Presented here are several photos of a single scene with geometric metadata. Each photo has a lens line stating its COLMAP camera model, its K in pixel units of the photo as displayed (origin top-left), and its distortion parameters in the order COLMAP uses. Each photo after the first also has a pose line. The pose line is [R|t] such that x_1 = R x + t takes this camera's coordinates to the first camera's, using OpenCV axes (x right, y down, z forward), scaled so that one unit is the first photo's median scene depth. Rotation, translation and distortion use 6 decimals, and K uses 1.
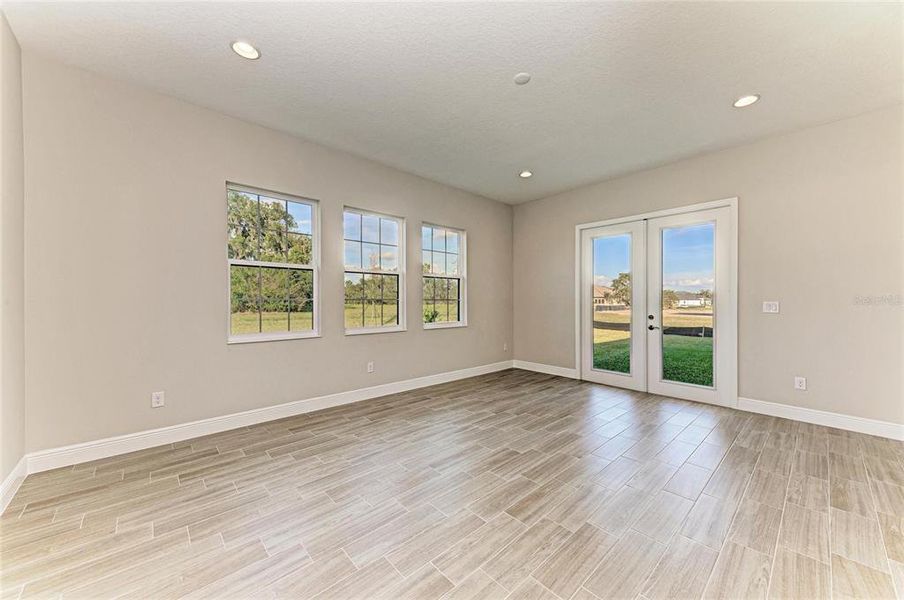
lens RADIAL K [[325.6, 0, 464.6], [0, 325.6, 301.0], [0, 0, 1]] dist [0.000679, 0.000125]
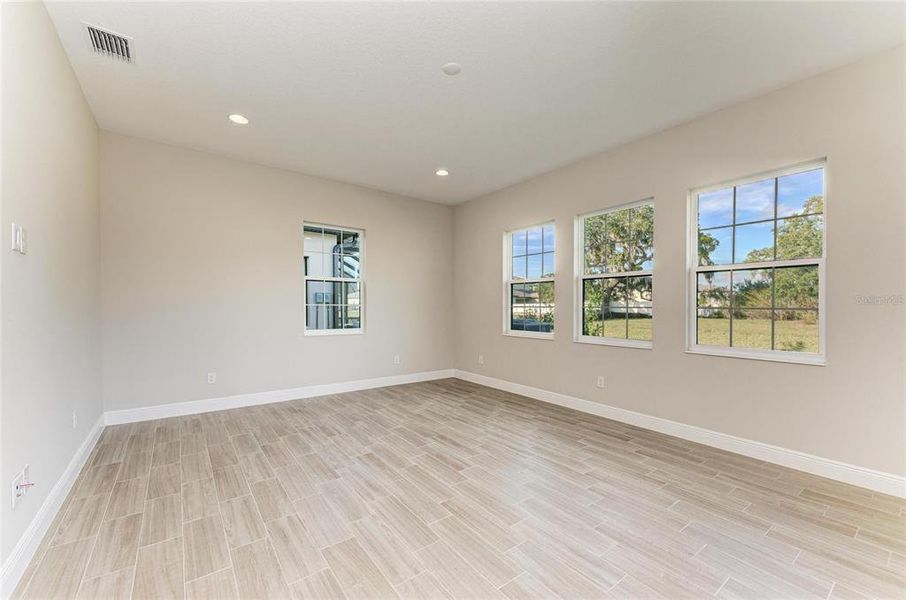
lens RADIAL K [[356.7, 0, 440.2], [0, 356.7, 312.7], [0, 0, 1]] dist [0.005942, -0.000292]
pose [[-0.112785, 0.017647, -0.993463, 0.983218], [-0.010261, 0.999768, 0.018924, -0.003229], [0.993566, 0.012329, -0.112577, 0.879277]]
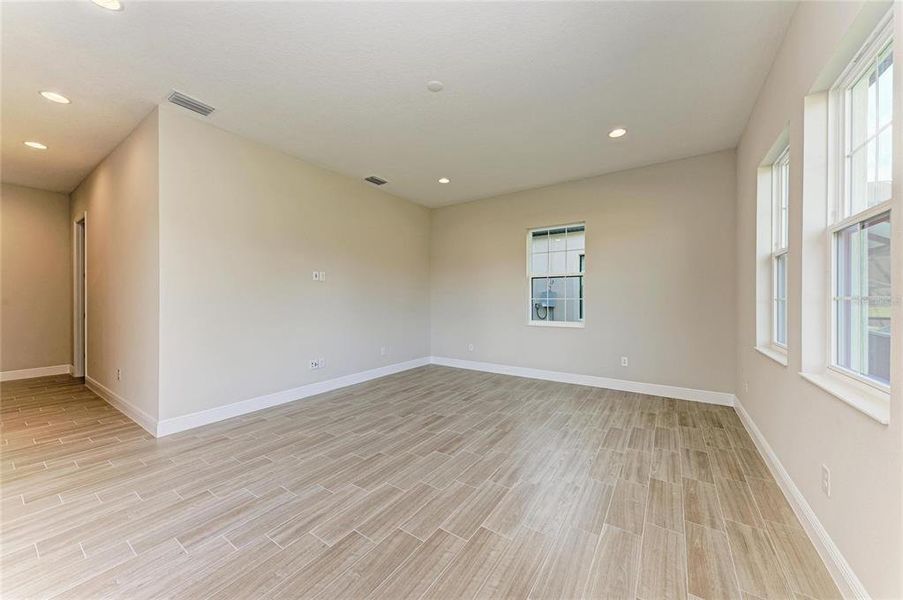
lens RADIAL K [[325.2, 0, 464.1], [0, 325.2, 301.0], [0, 0, 1]] dist [0.000679, 0.000125]
pose [[-0.970987, -0.000488, -0.239134, 0.275774], [-0.001657, 0.999988, 0.004687, -0.006516], [0.239128, 0.004948, -0.970975, 1.668555]]
